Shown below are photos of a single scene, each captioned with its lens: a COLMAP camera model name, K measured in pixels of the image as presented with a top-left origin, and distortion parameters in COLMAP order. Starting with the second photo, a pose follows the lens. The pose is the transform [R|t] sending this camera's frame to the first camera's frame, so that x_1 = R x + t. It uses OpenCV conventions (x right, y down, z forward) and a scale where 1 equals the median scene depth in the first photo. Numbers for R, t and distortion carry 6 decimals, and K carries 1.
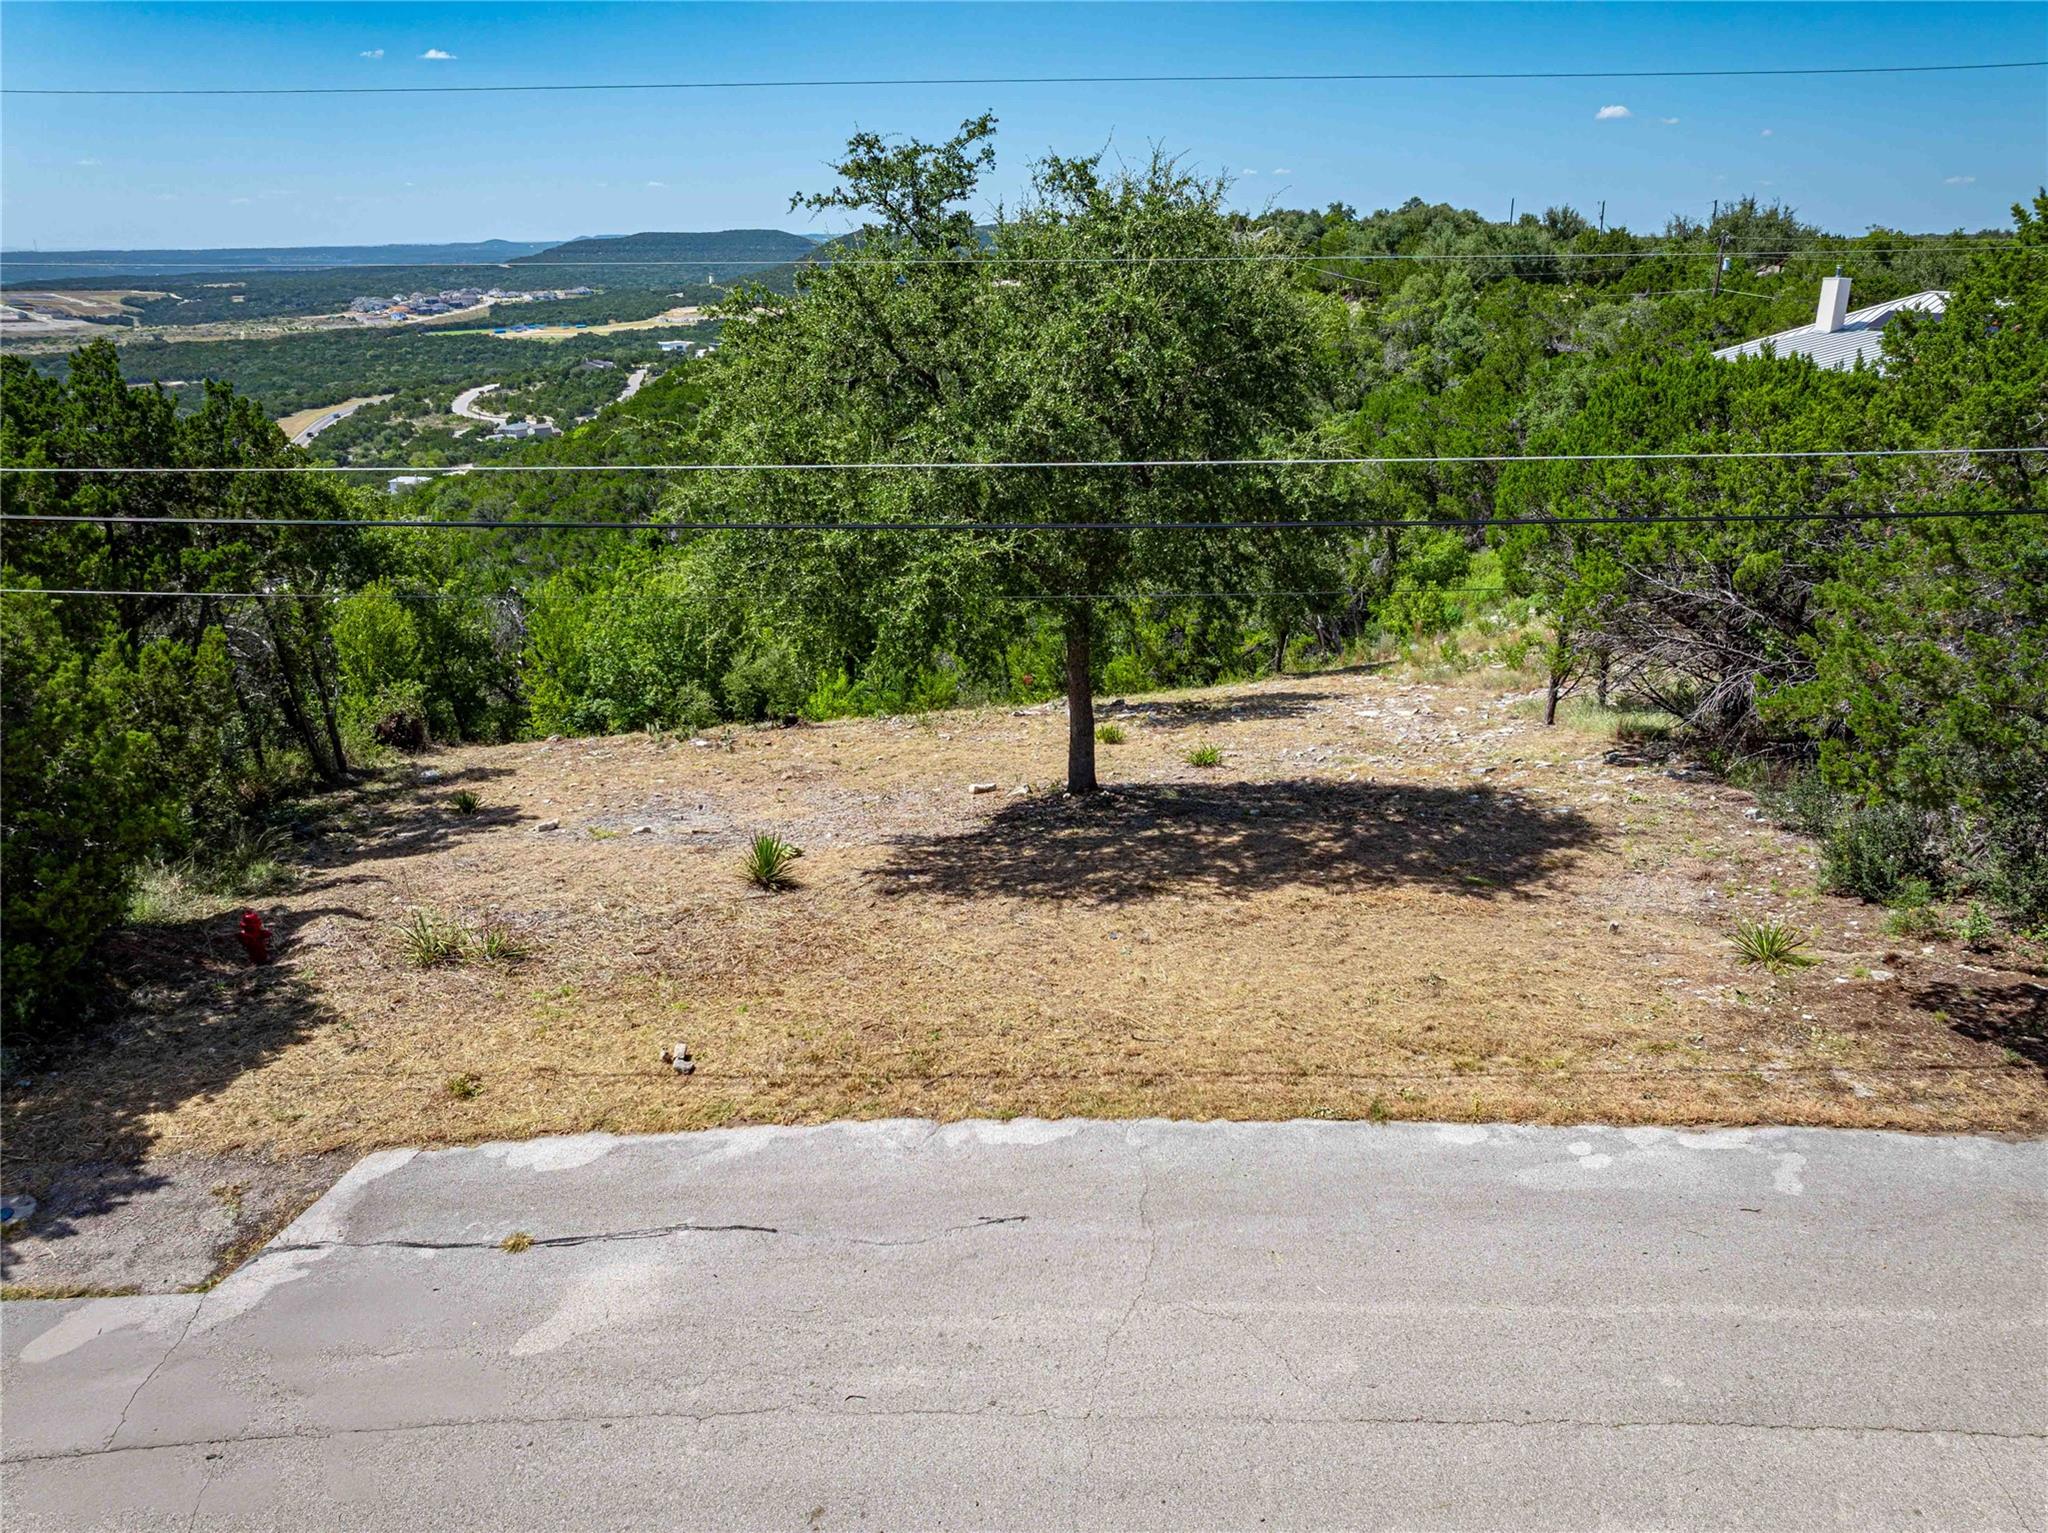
lens RADIAL K [[1411.7, 0, 1024.0], [0, 1411.7, 766.5], [0, 0, 1]] dist [-0.039881, -0.001521]
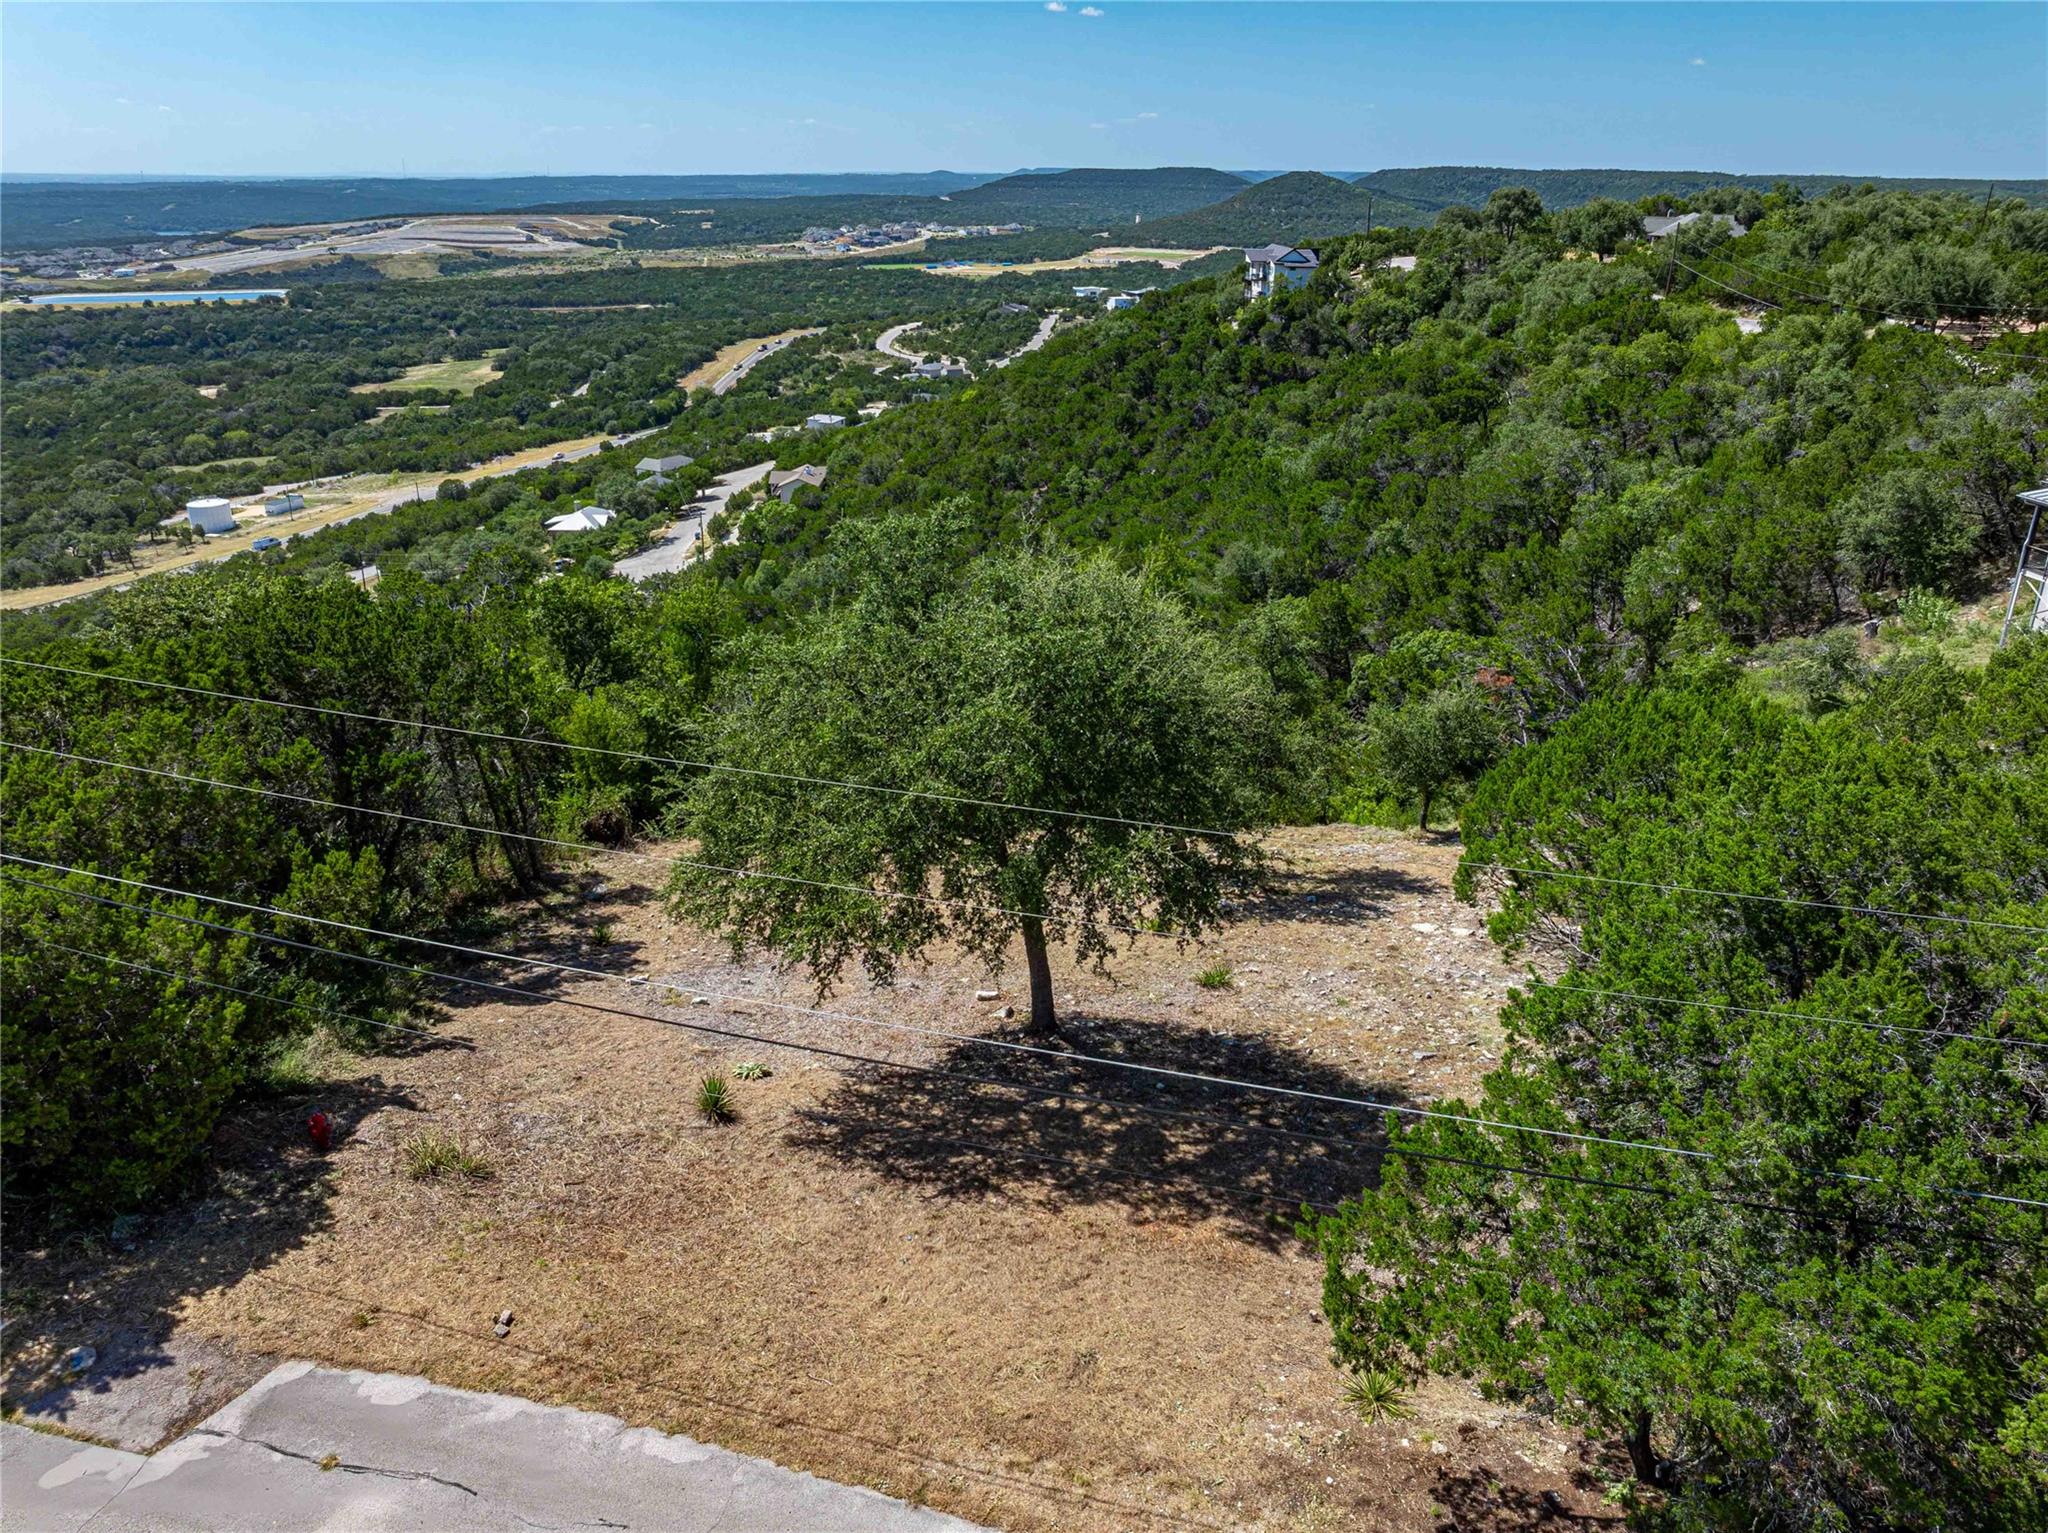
lens RADIAL K [[1420.2, 0, 1024.0], [0, 1420.2, 766.5], [0, 0, 1]] dist [-0.060445, 0.035527]
pose [[0.960230, 0.110926, -0.256230, 0.374814], [-0.101849, 0.993618, 0.048471, -0.316146], [0.259971, -0.020447, 0.965400, -0.148919]]
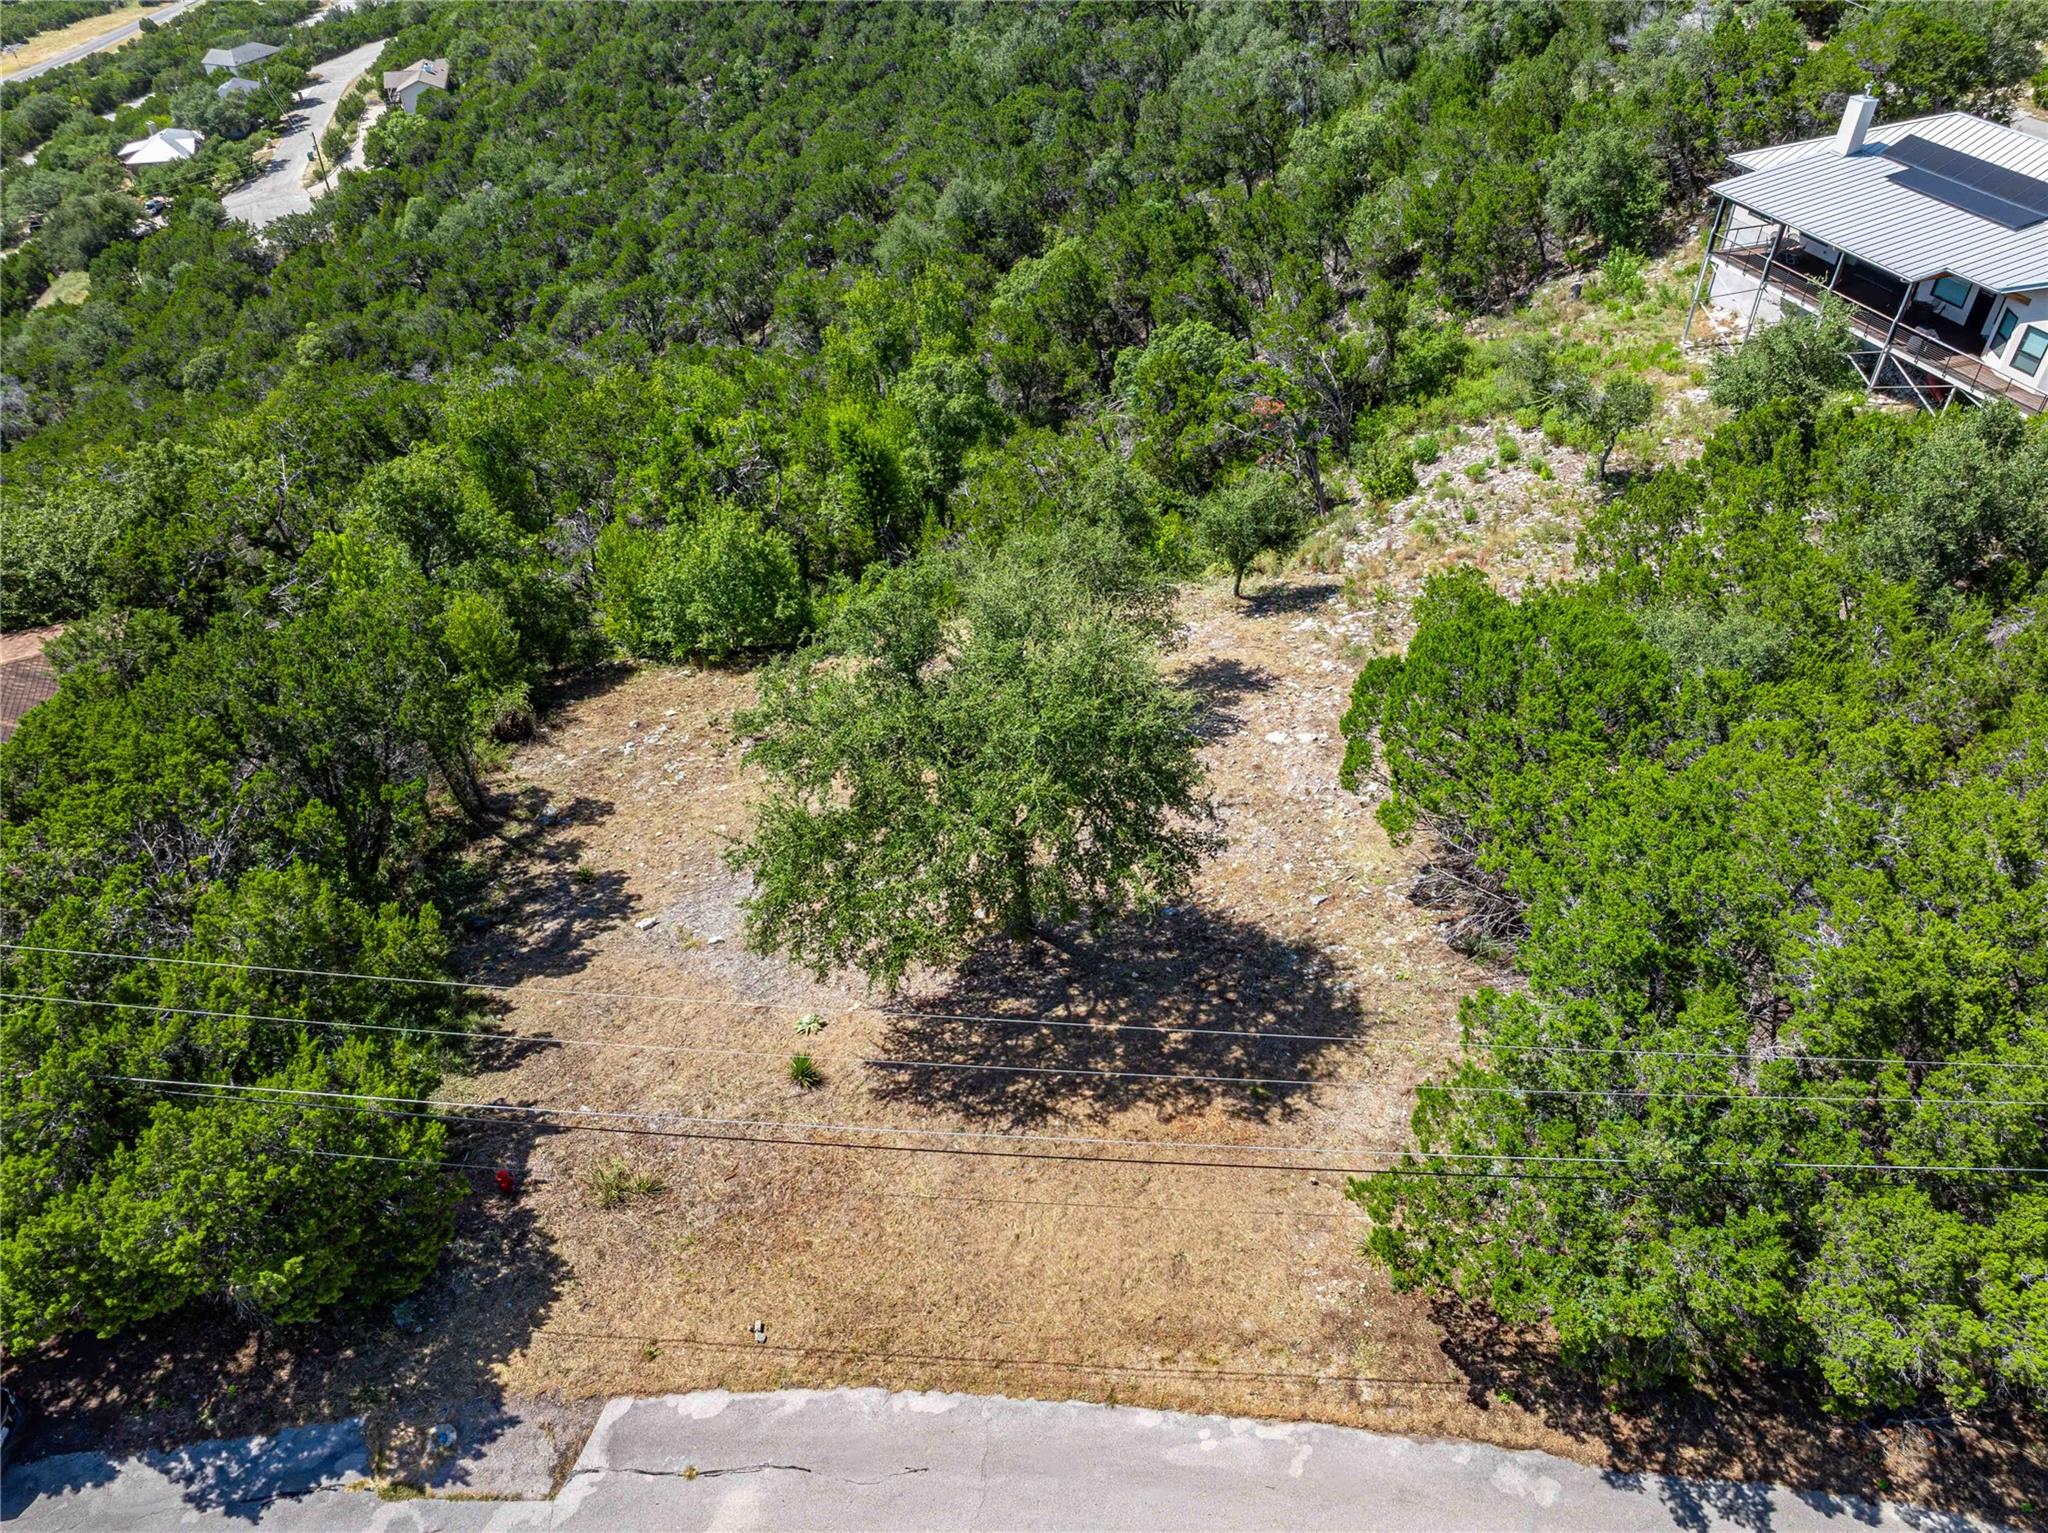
lens RADIAL K [[1411.7, 0, 1024.0], [0, 1411.7, 766.5], [0, 0, 1]] dist [-0.039881, -0.001521]
pose [[0.999129, 0.024511, -0.033761, 0.106385], [-0.011861, 0.942714, 0.333390, -0.763992], [0.039999, -0.332699, 0.942184, -0.346457]]
